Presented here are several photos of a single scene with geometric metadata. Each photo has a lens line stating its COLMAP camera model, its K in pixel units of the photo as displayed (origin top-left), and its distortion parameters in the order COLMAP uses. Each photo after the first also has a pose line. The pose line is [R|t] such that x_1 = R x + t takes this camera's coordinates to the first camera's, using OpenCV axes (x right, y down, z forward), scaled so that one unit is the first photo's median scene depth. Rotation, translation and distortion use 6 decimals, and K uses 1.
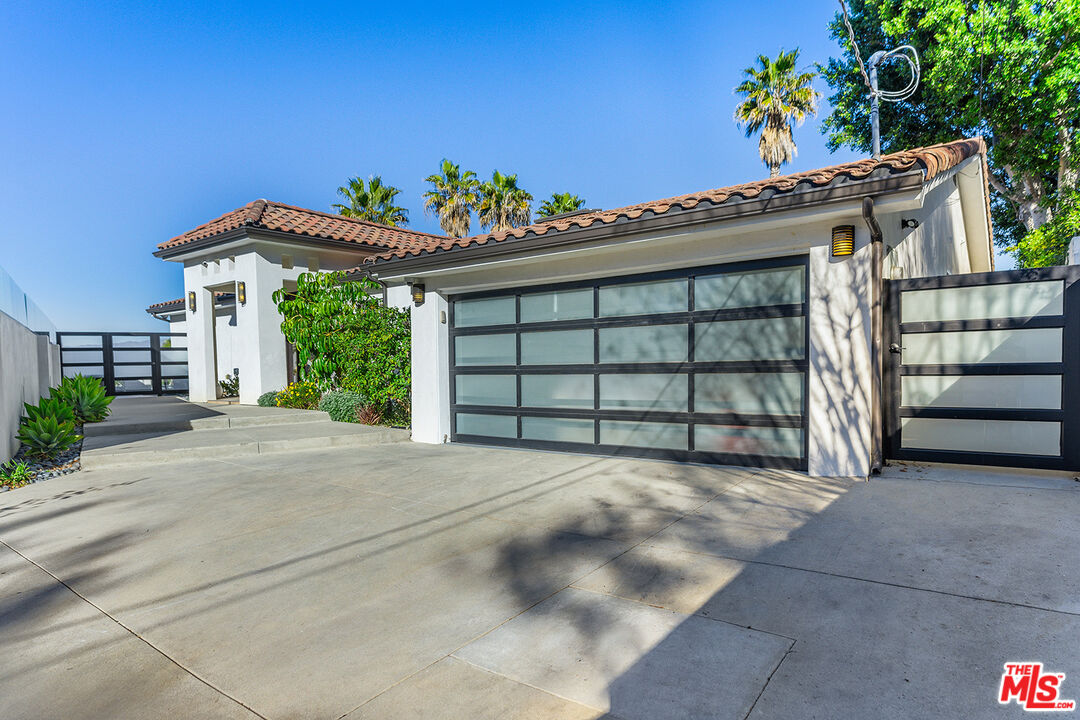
lens RADIAL K [[625.0, 0, 538.2], [0, 625.0, 385.3], [0, 0, 1]] dist [-0.001746, -0.000054]
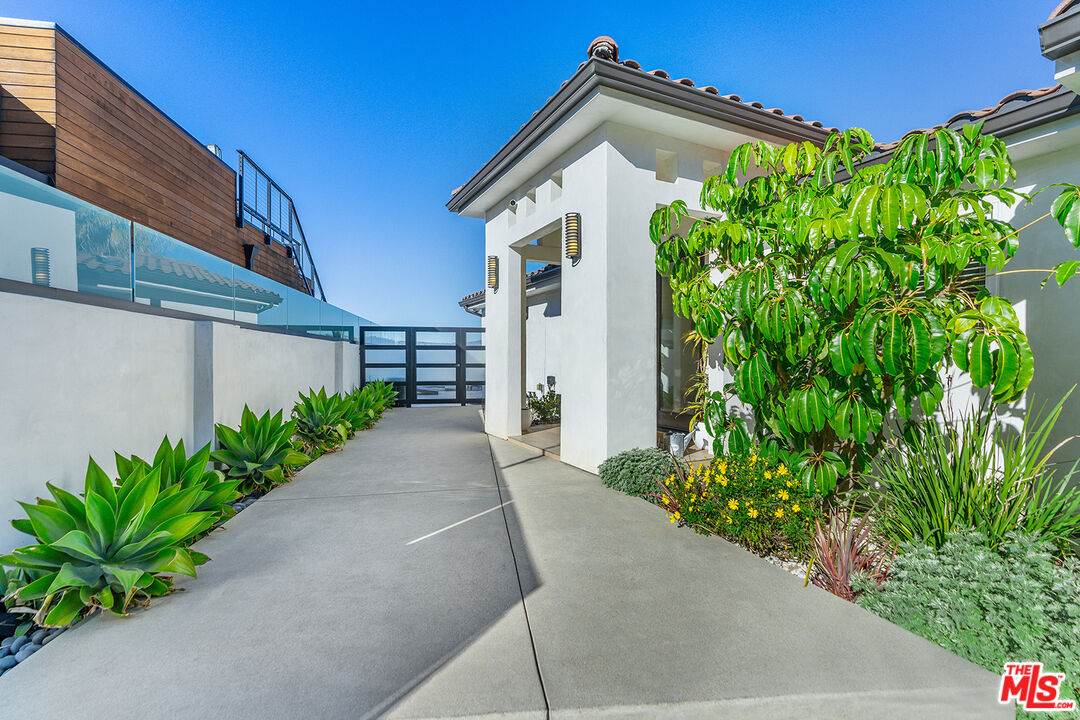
lens RADIAL K [[492.4, 0, 544.1], [0, 492.4, 356.4], [0, 0, 1]] dist [-0.000811, 0.000356]
pose [[0.900526, 0.020046, -0.434340, -0.255832], [-0.037642, 0.998780, -0.031947, -0.032952], [0.433170, 0.045119, 0.900182, 0.507985]]
